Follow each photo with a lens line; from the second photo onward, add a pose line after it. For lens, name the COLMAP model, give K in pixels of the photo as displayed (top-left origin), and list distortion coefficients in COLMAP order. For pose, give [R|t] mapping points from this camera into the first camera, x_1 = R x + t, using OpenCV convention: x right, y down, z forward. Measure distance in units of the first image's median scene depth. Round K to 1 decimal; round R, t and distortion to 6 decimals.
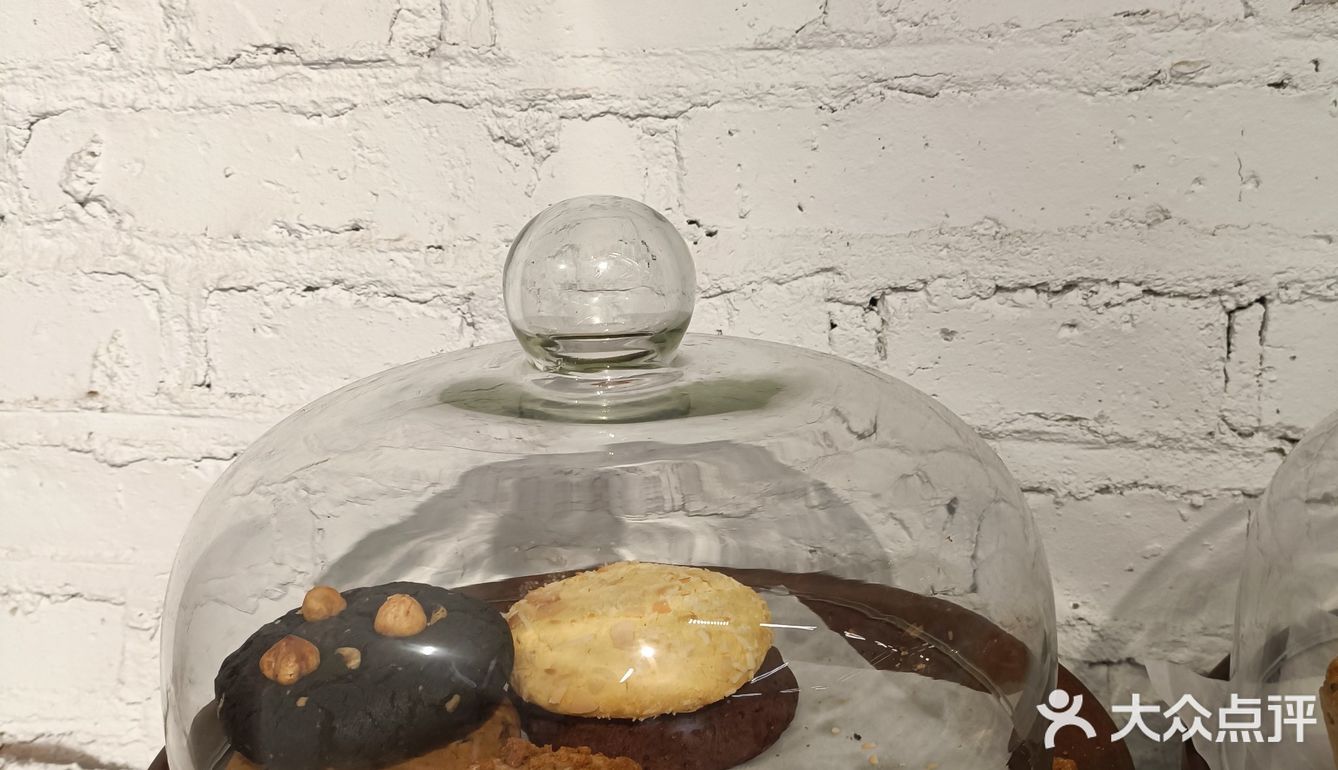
lens RADIAL K [[1232.9, 0, 669.0], [0, 1232.9, 385.0], [0, 0, 1]] dist [0.000448, -0.007251]
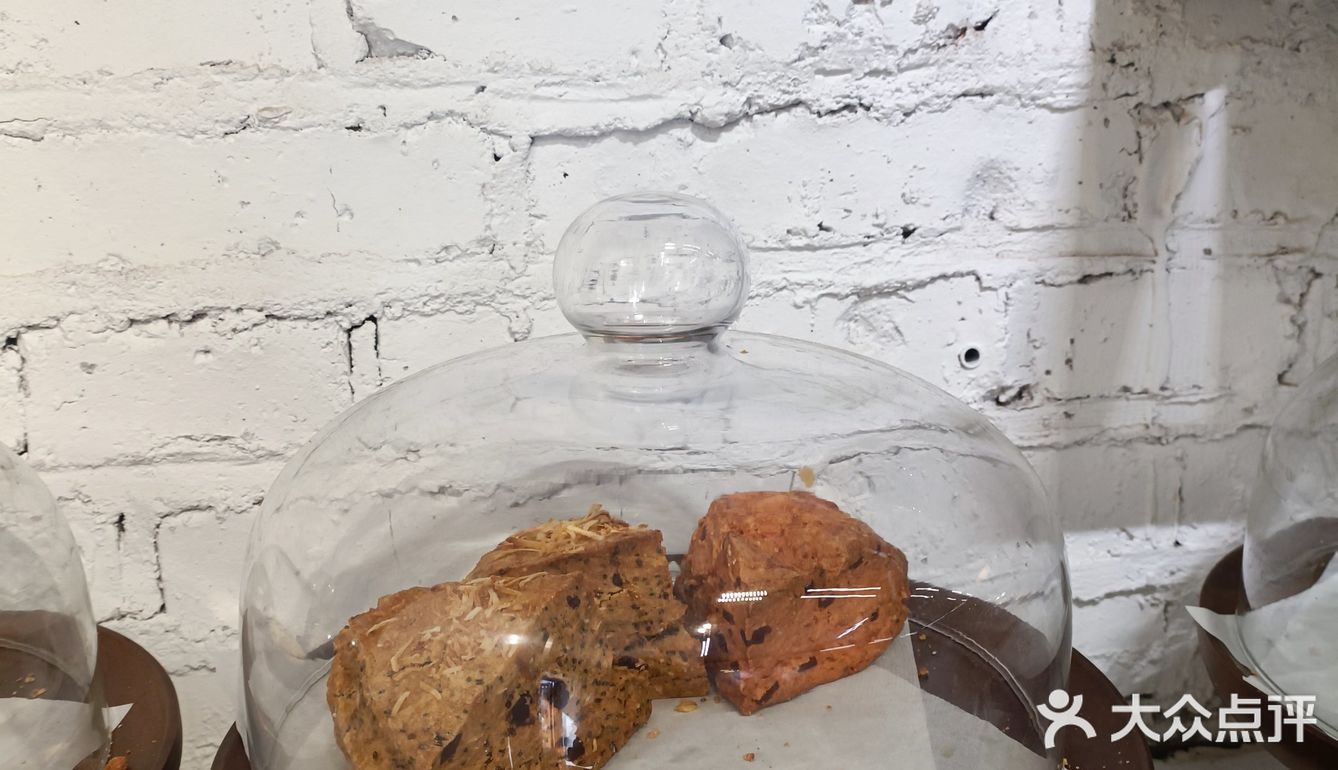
lens RADIAL K [[1232.9, 0, 669.0], [0, 1232.9, 385.0], [0, 0, 1]] dist [0.000448, -0.007251]
pose [[0.939402, -0.074590, 0.334605, 0.351063], [0.082079, 0.996591, -0.008278, 0.022889], [-0.332847, 0.035240, 0.942322, -0.144786]]
